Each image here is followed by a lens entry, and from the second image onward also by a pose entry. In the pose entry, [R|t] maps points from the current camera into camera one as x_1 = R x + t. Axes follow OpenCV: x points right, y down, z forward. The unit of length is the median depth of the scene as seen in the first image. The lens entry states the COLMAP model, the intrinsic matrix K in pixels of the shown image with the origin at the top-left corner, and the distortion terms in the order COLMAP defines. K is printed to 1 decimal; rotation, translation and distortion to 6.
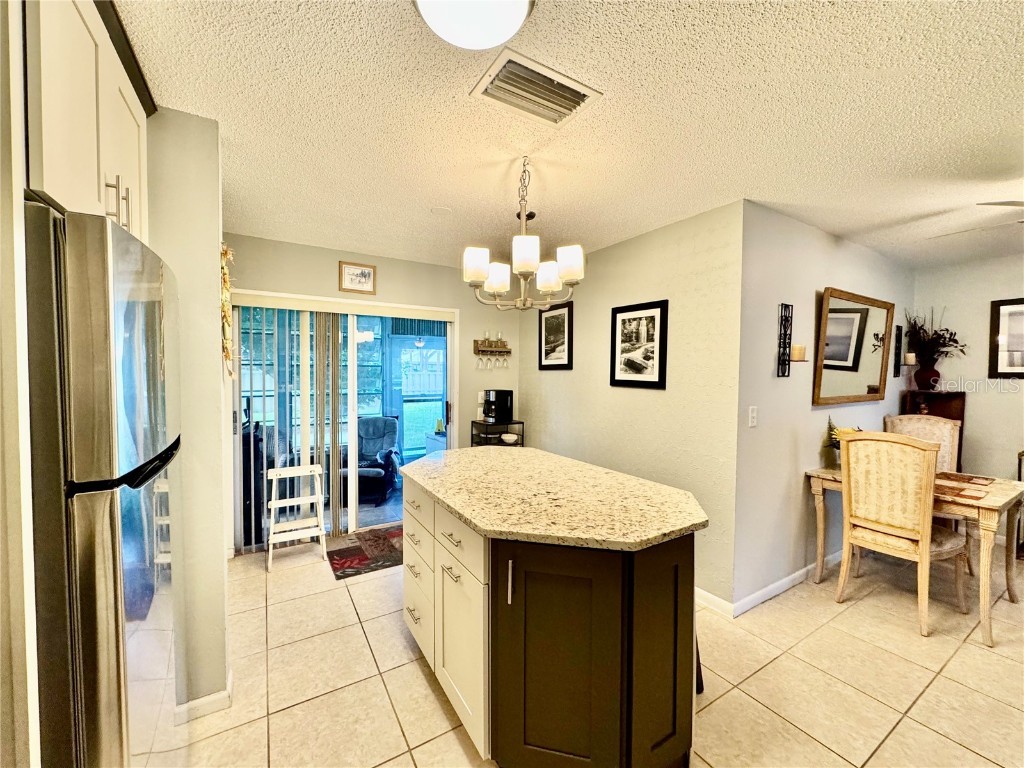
lens RADIAL K [[407.5, 0, 512.2], [0, 407.5, 383.5], [0, 0, 1]] dist [-0.002052, 0.000269]
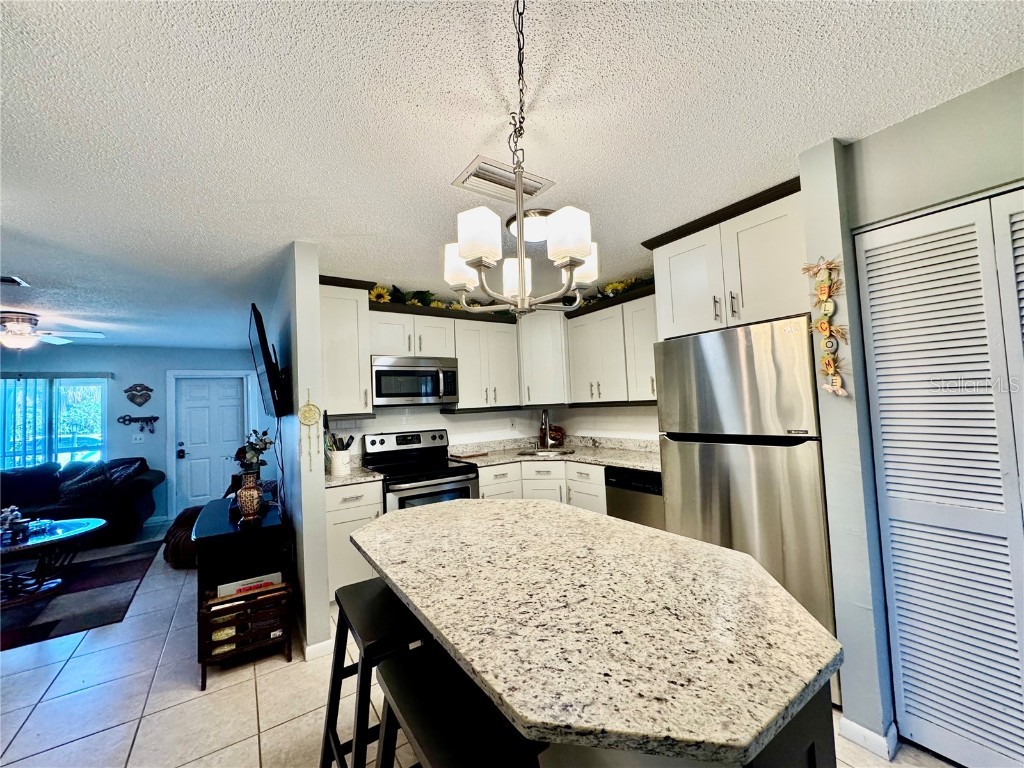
lens RADIAL K [[407.5, 0, 512.2], [0, 407.5, 383.5], [0, 0, 1]] dist [-0.002052, 0.000269]
pose [[-0.998249, 0.035343, -0.047440, 0.092686], [0.036190, 0.999198, -0.017120, -0.045234], [0.046797, -0.018807, -0.998727, 1.840061]]
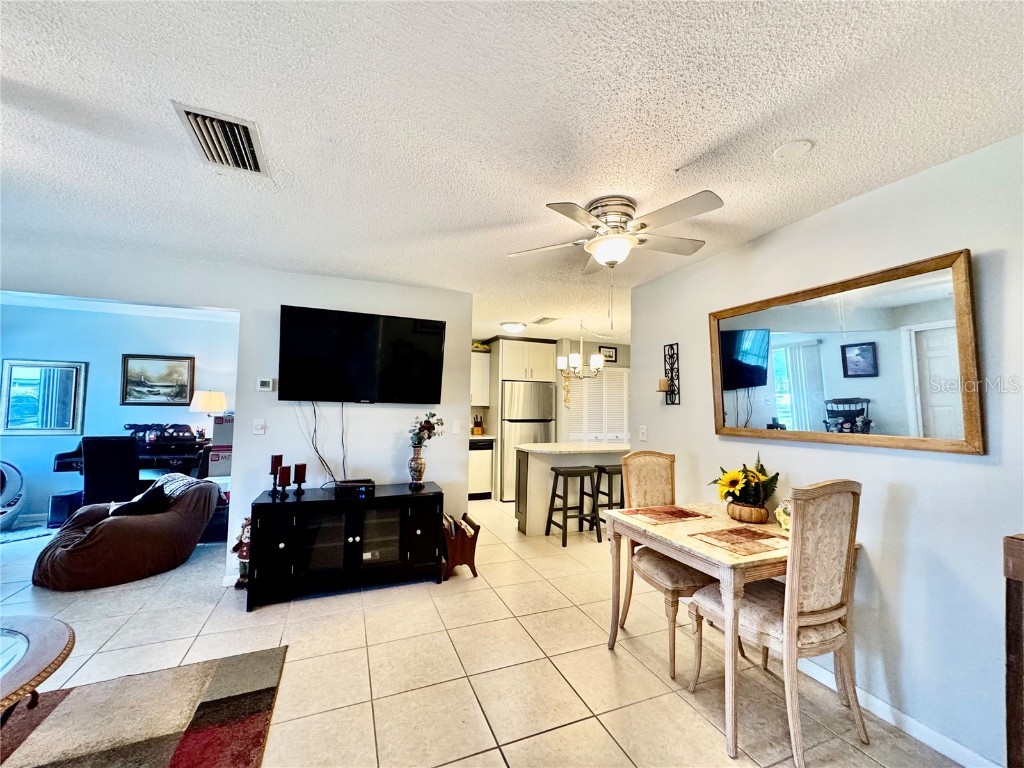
lens RADIAL K [[407.5, 0, 512.2], [0, 407.5, 383.5], [0, 0, 1]] dist [-0.002052, 0.000269]
pose [[-0.153689, -0.067355, -0.985821, 2.744947], [-0.045792, 0.997088, -0.060986, 0.023650], [0.987058, 0.035770, -0.156325, 1.037860]]
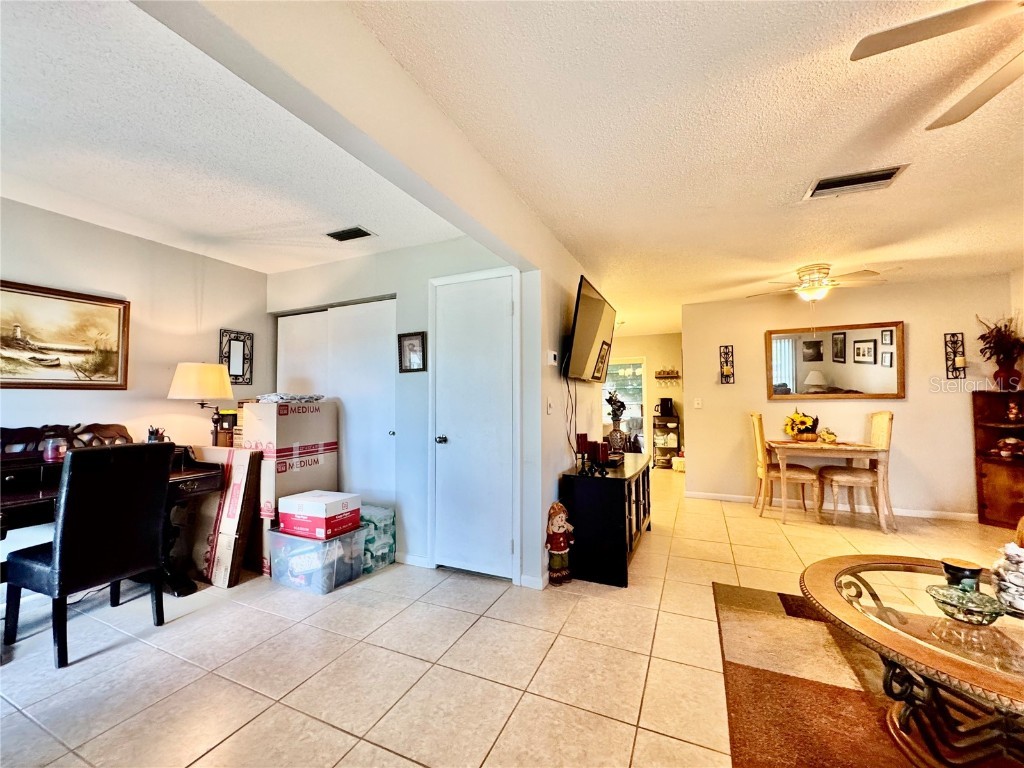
lens RADIAL K [[410.9, 0, 513.8], [0, 410.9, 385.6], [0, 0, 1]] dist [0.000266, 0.000248]
pose [[0.564677, -0.043046, -0.824189, 2.412140], [-0.011483, 0.998132, -0.059998, 0.171447], [0.825232, 0.043343, 0.563128, -1.286246]]
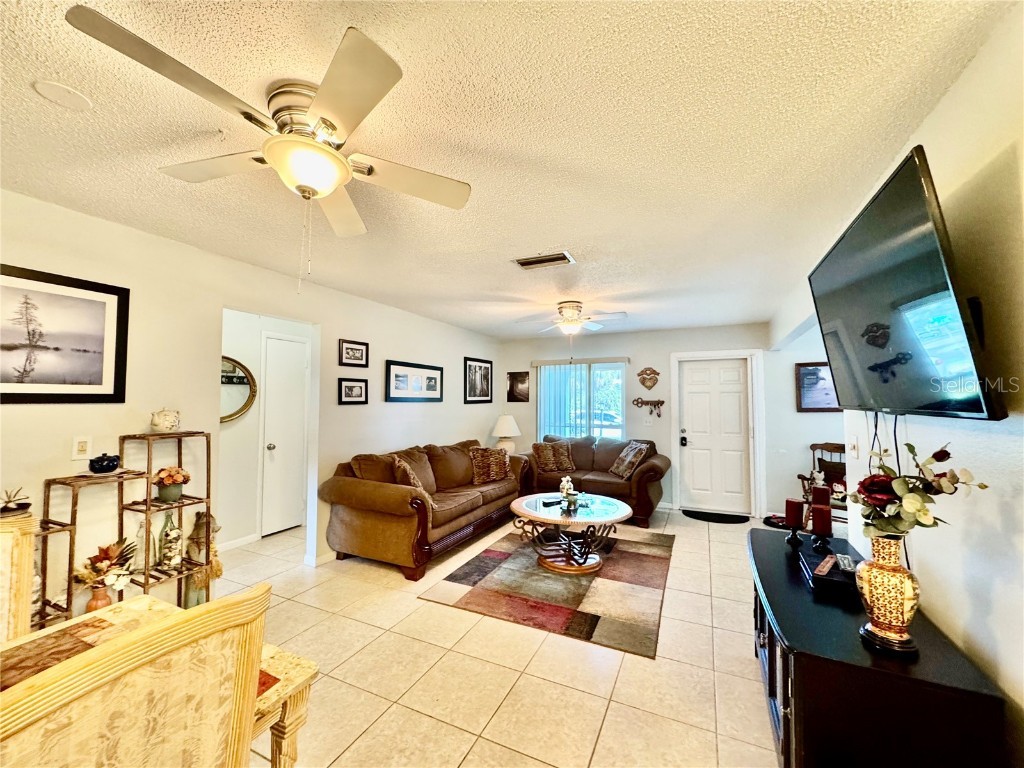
lens RADIAL K [[407.5, 0, 512.2], [0, 407.5, 383.5], [0, 0, 1]] dist [-0.002052, 0.000269]
pose [[-0.551493, 0.024521, 0.833819, 0.743543], [0.015258, 0.999697, -0.019308, -0.030134], [-0.834040, 0.002074, -0.551700, 1.224714]]
